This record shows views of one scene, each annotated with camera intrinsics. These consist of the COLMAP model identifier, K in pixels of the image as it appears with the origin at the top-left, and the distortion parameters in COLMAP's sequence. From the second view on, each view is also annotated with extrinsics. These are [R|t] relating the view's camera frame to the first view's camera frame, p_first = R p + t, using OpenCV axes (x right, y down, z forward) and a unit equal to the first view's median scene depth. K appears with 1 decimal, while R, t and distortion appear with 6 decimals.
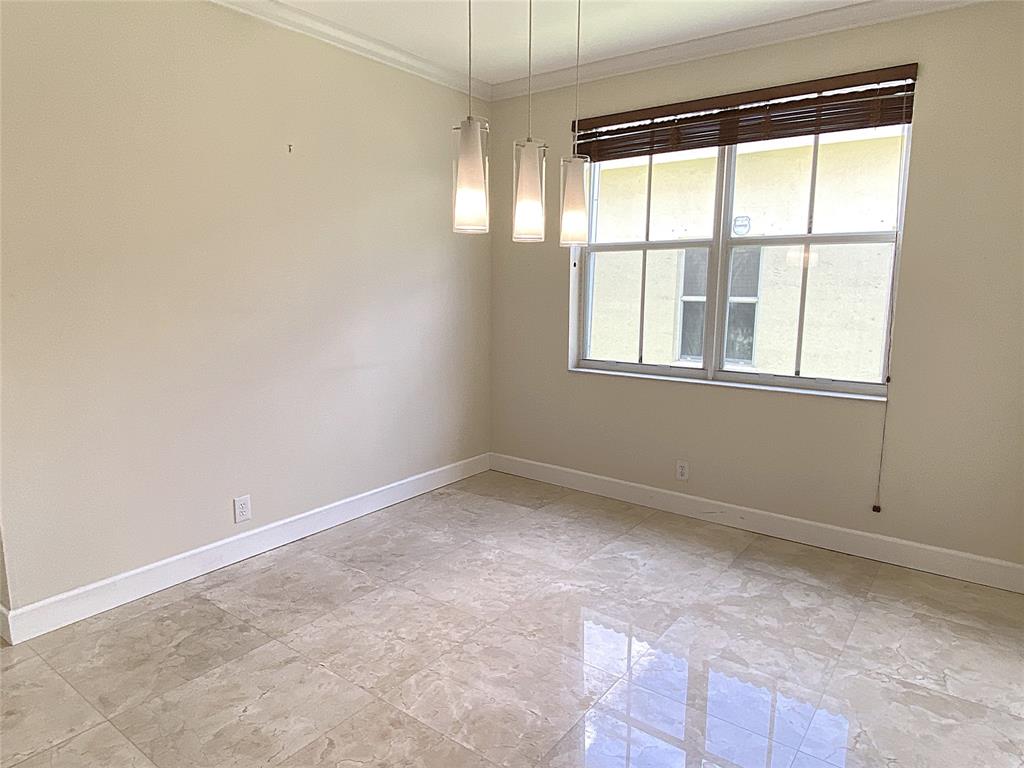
lens RADIAL K [[658.9, 0, 436.9], [0, 658.9, 383.5], [0, 0, 1]] dist [0.046792, -0.026251]
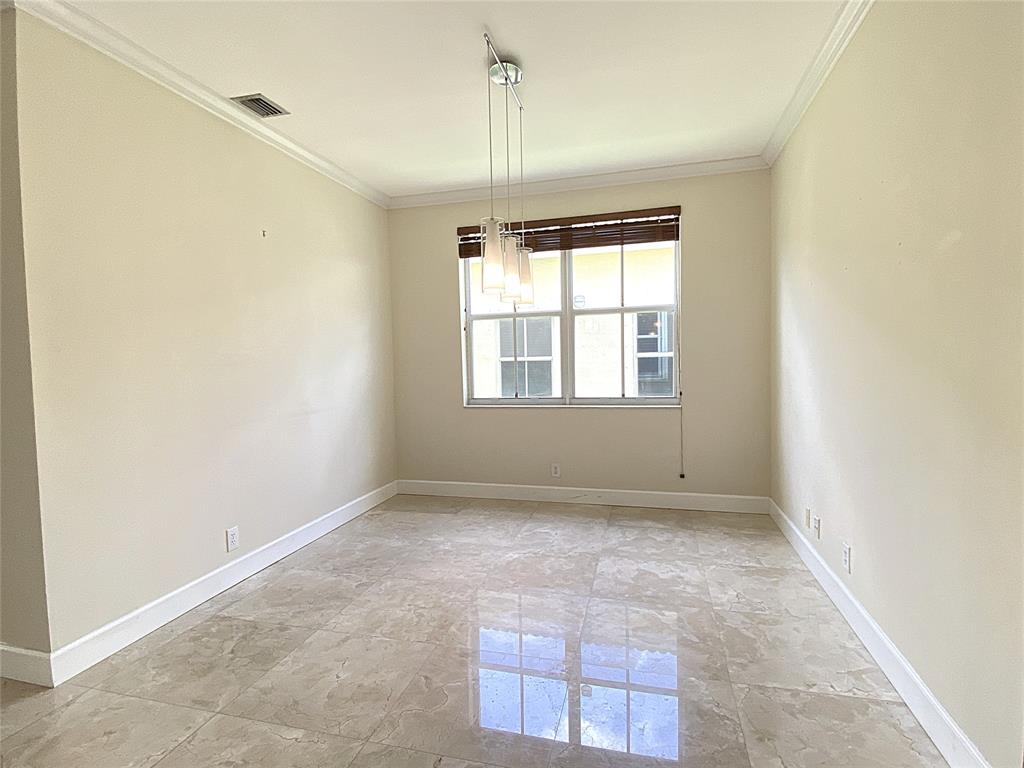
lens RADIAL K [[521.2, 0, 503.1], [0, 521.2, 374.2], [0, 0, 1]] dist [0.039141, -0.004125]
pose [[0.932186, -0.039949, 0.359767, -0.176988], [0.079496, 0.992221, -0.095803, 0.035078], [-0.353141, 0.117906, 0.928111, -0.027043]]
